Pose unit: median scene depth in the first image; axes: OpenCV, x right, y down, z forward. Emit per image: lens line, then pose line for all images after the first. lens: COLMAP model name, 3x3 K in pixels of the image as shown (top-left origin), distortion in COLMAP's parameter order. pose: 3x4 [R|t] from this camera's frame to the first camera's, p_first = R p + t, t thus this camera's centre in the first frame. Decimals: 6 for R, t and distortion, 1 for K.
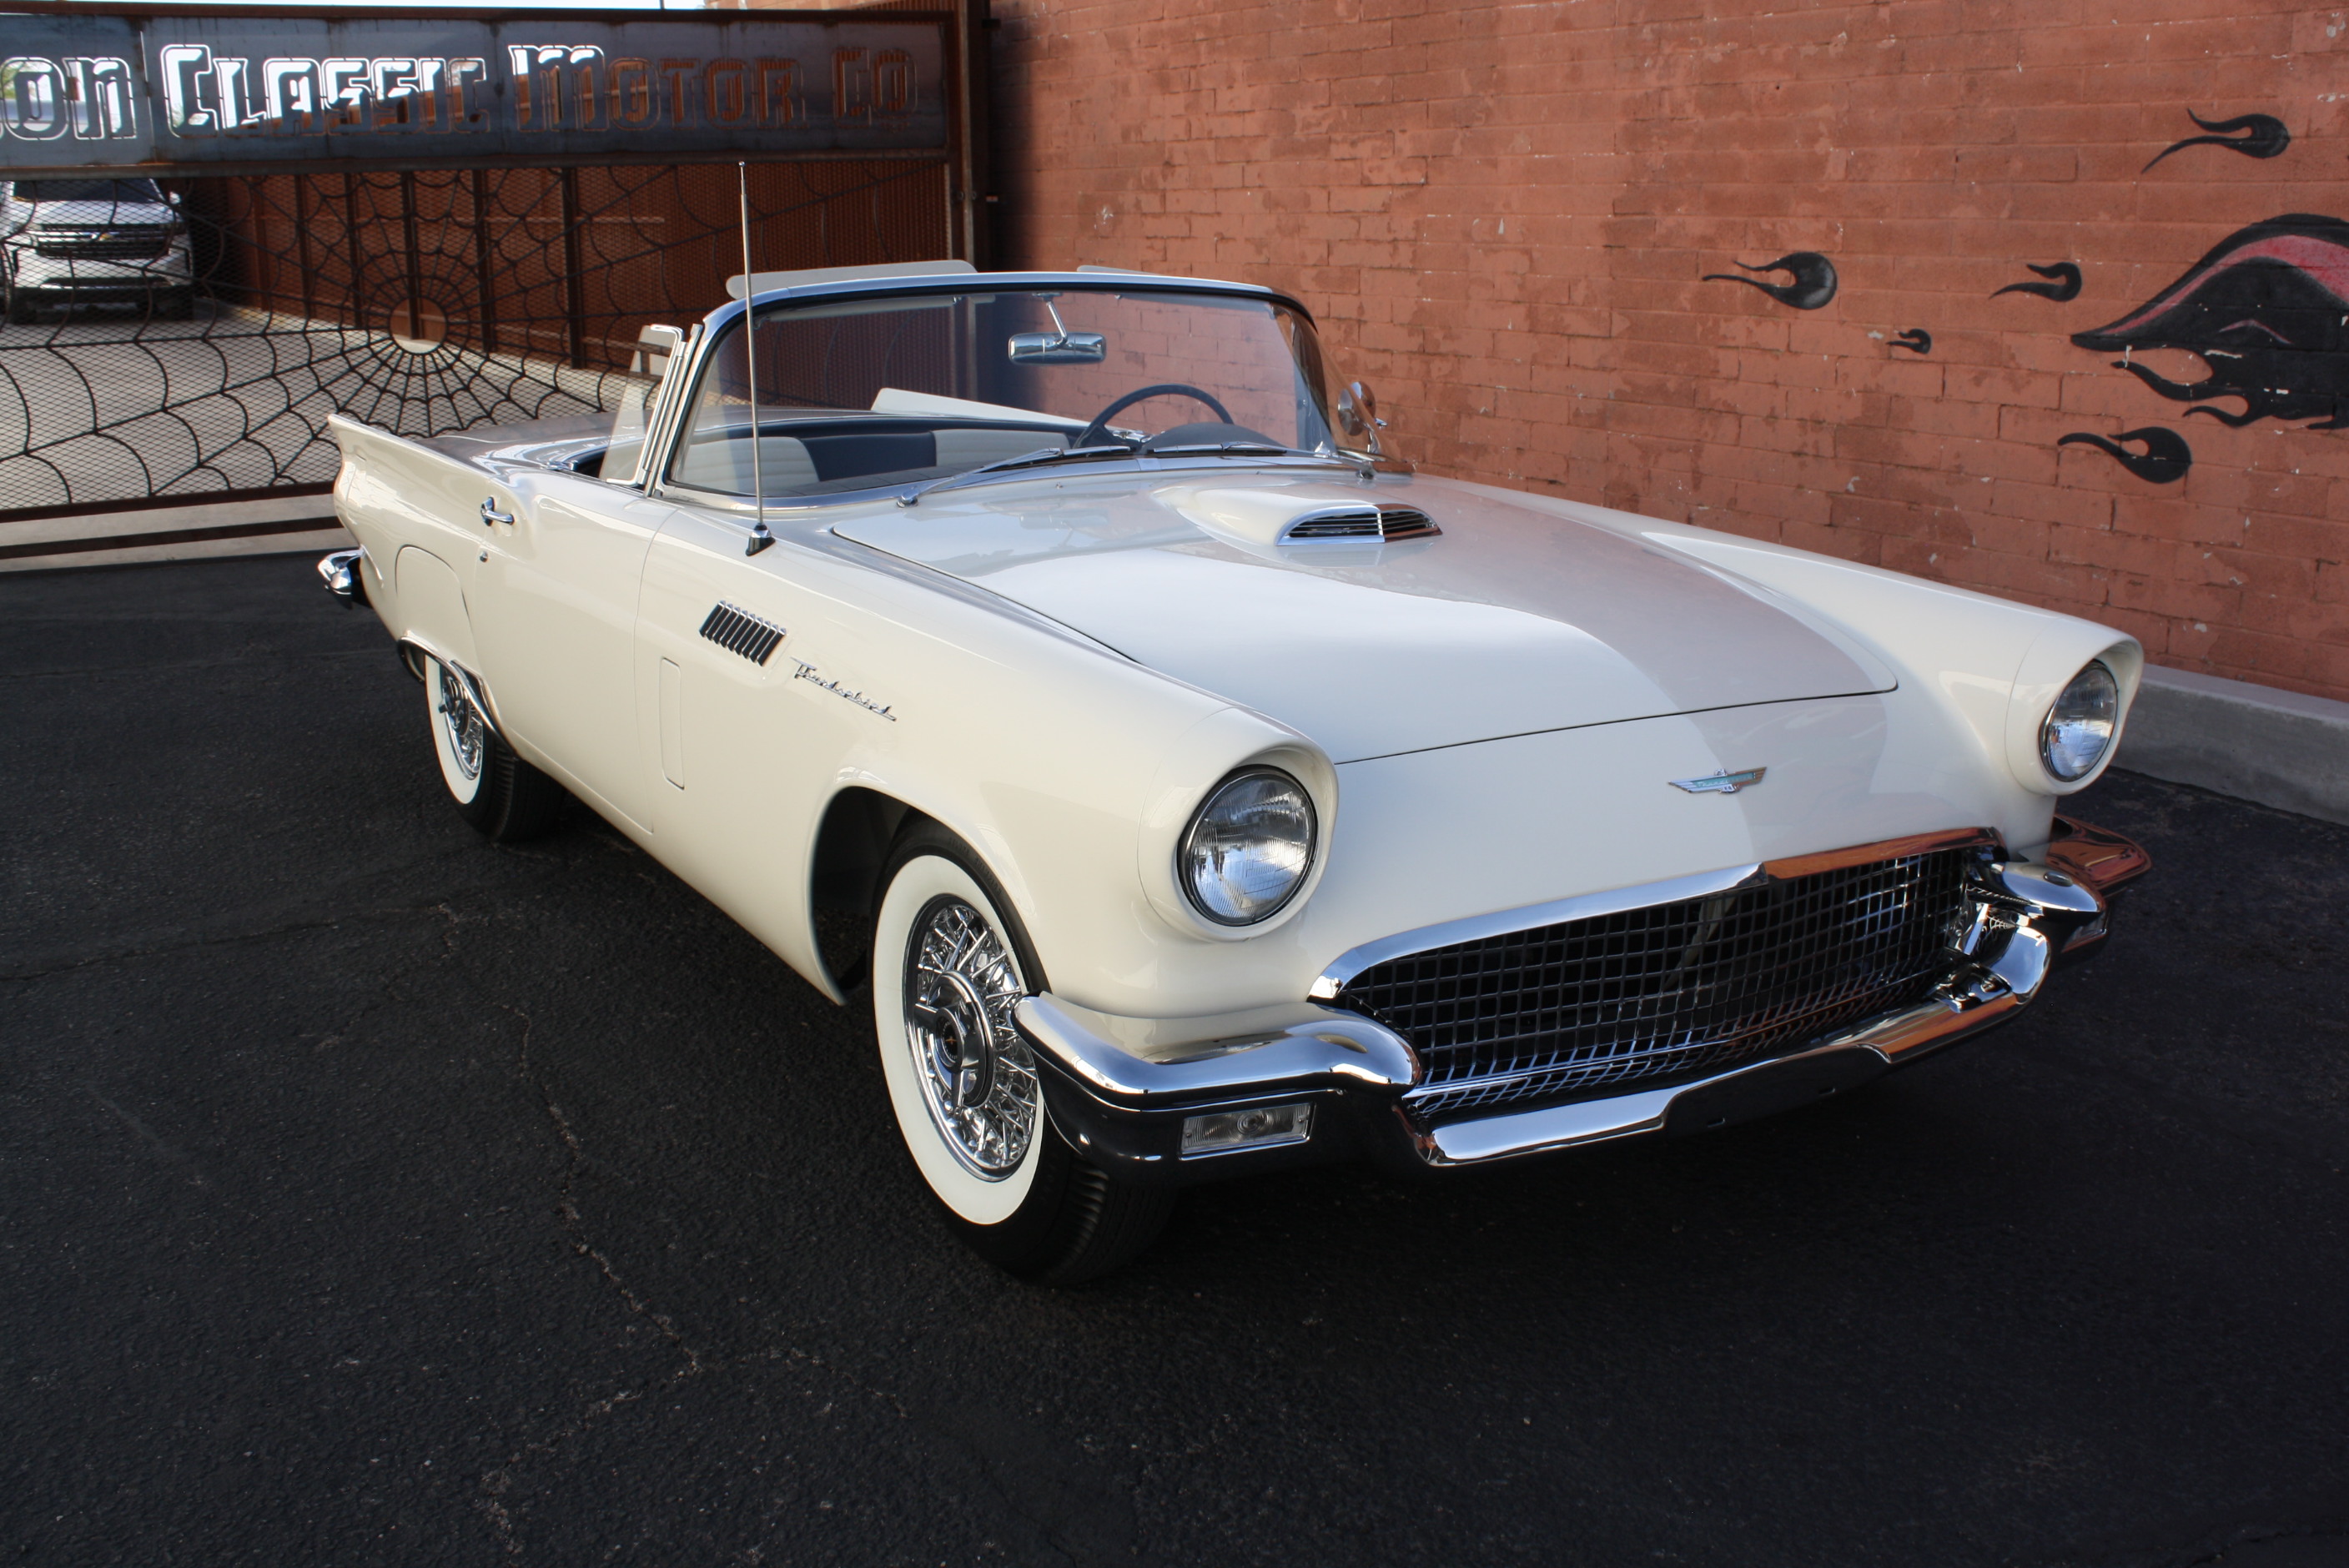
lens RADIAL K [[2332.2, 0, 1213.6], [0, 2332.2, 770.5], [0, 0, 1]] dist [-0.071669, 0.000000]
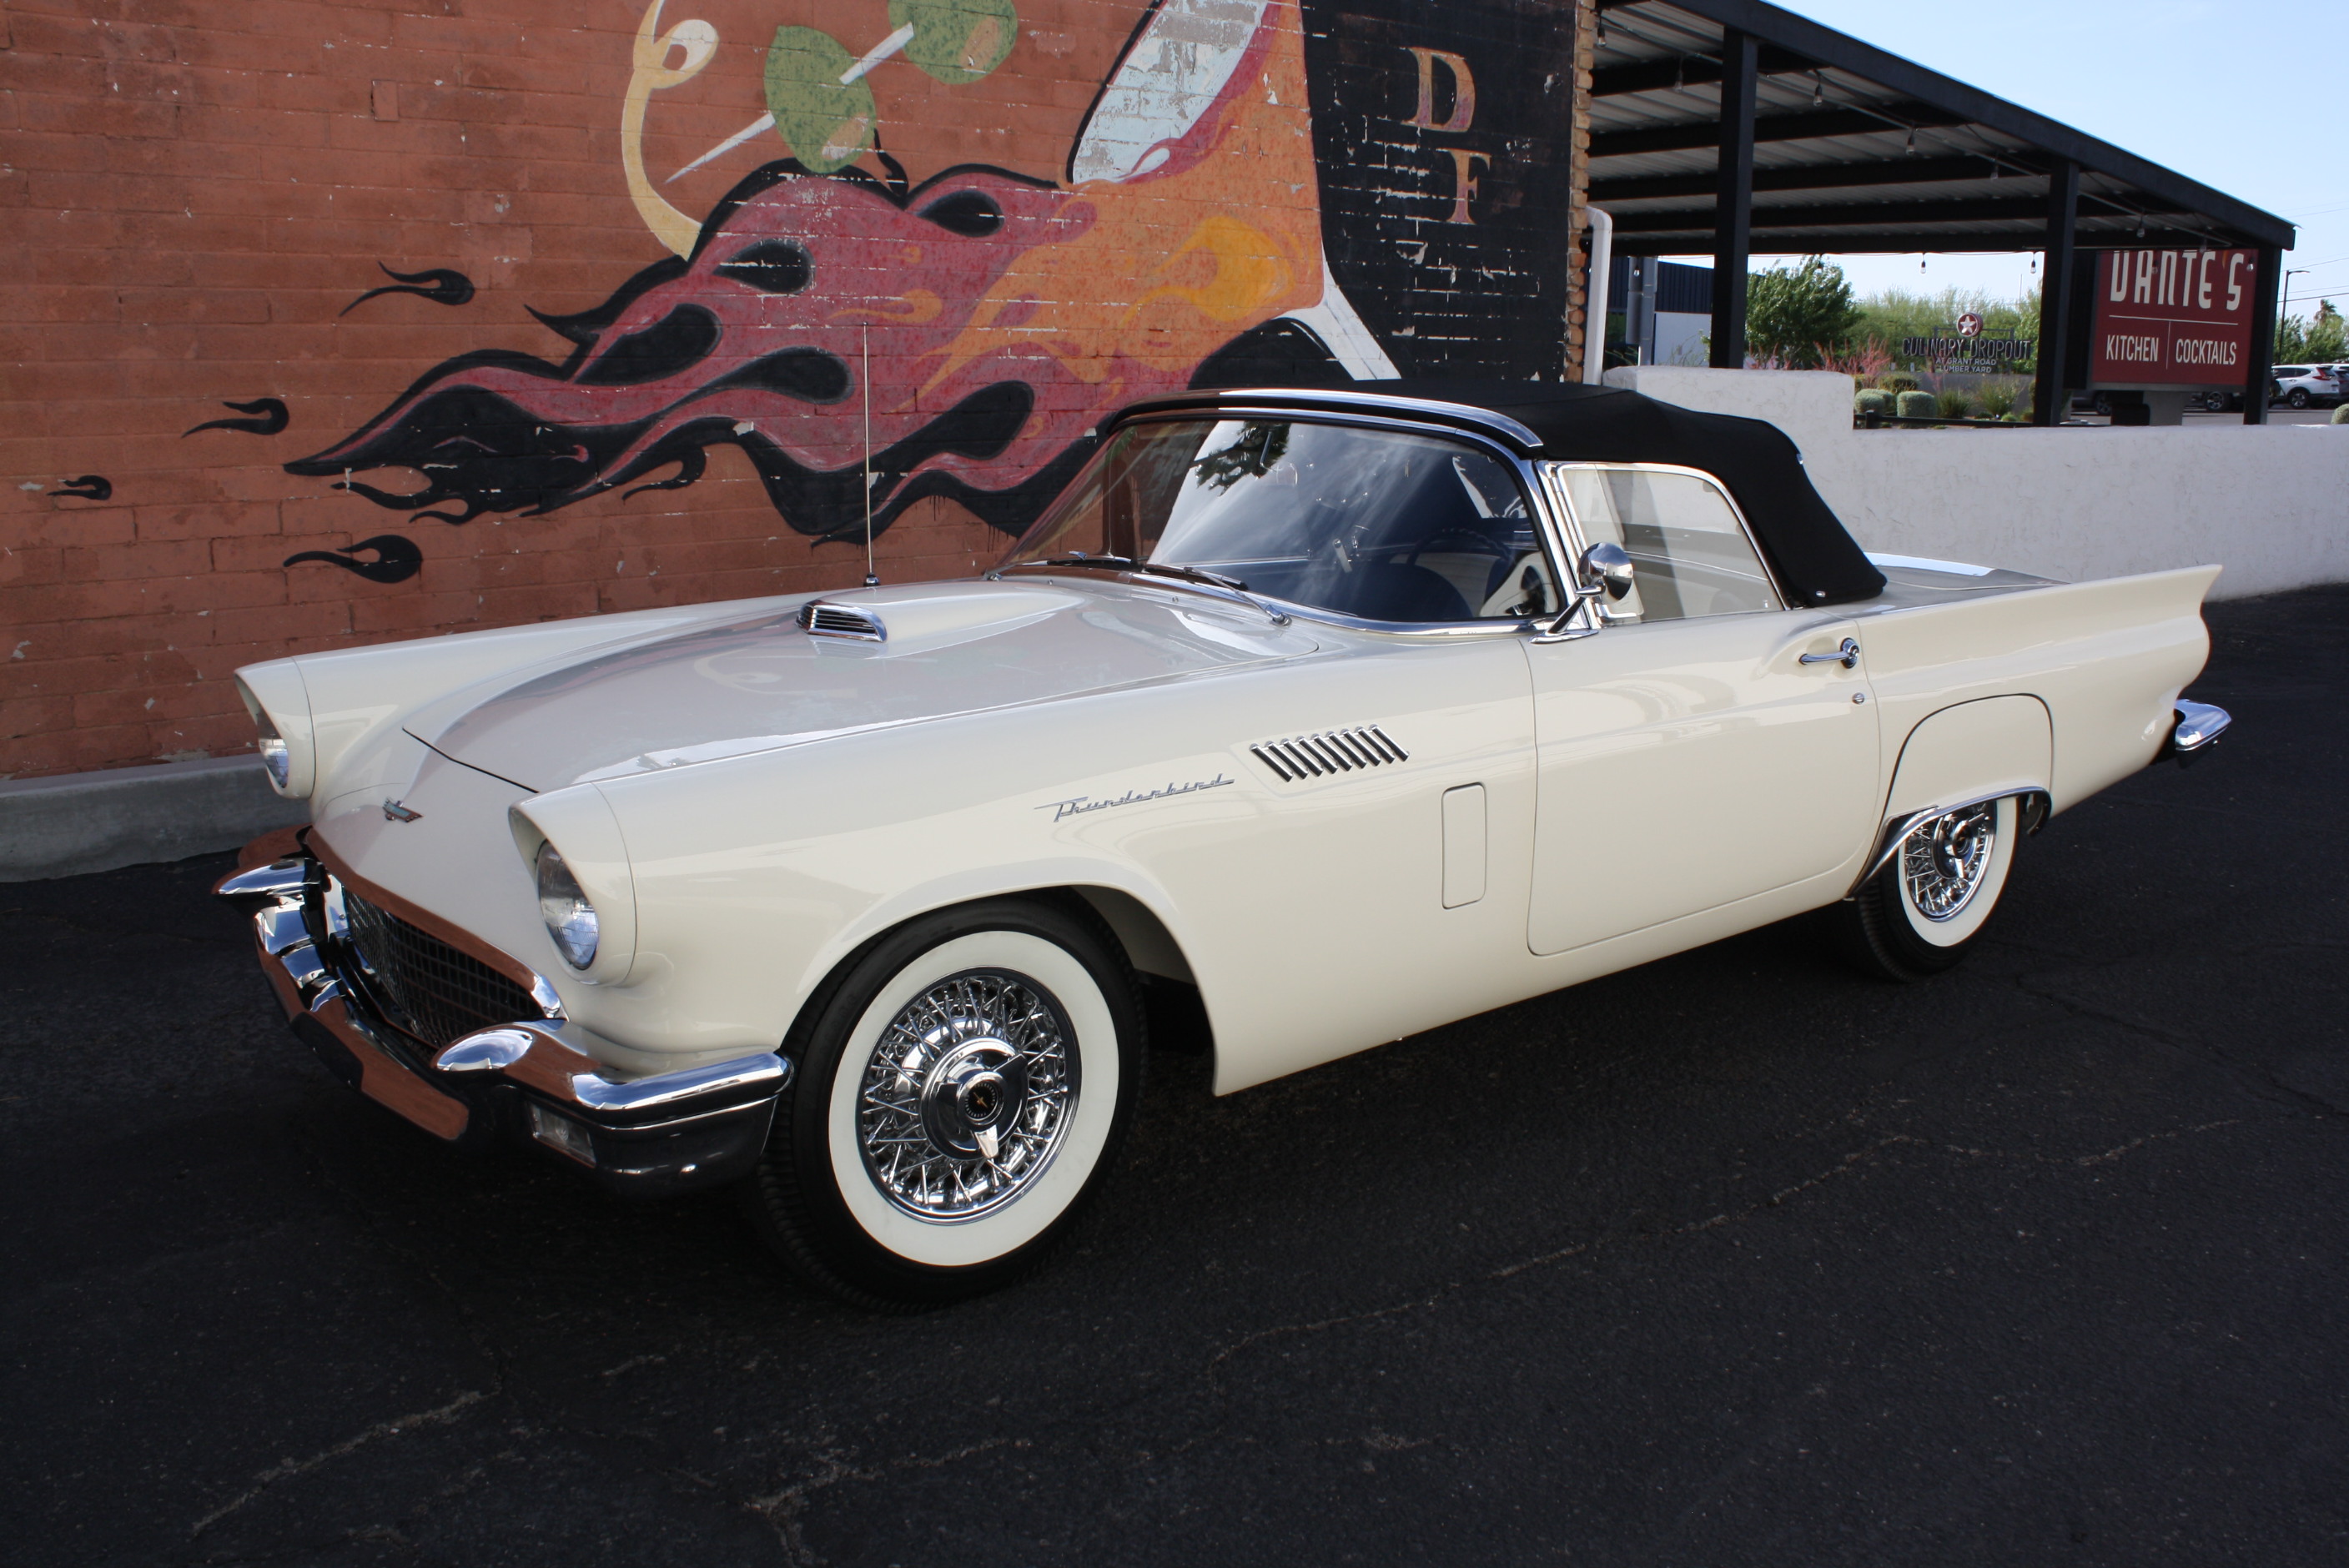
lens RADIAL K [[2129.5, 0, 1217.3], [0, 2129.5, 749.7], [0, 0, 1]] dist [-0.135239, 0.129891]
pose [[-0.162521, -0.178434, 0.970437, -0.654016], [0.229021, 0.949832, 0.213000, -0.165370], [-0.959759, 0.256867, -0.113502, 0.707265]]
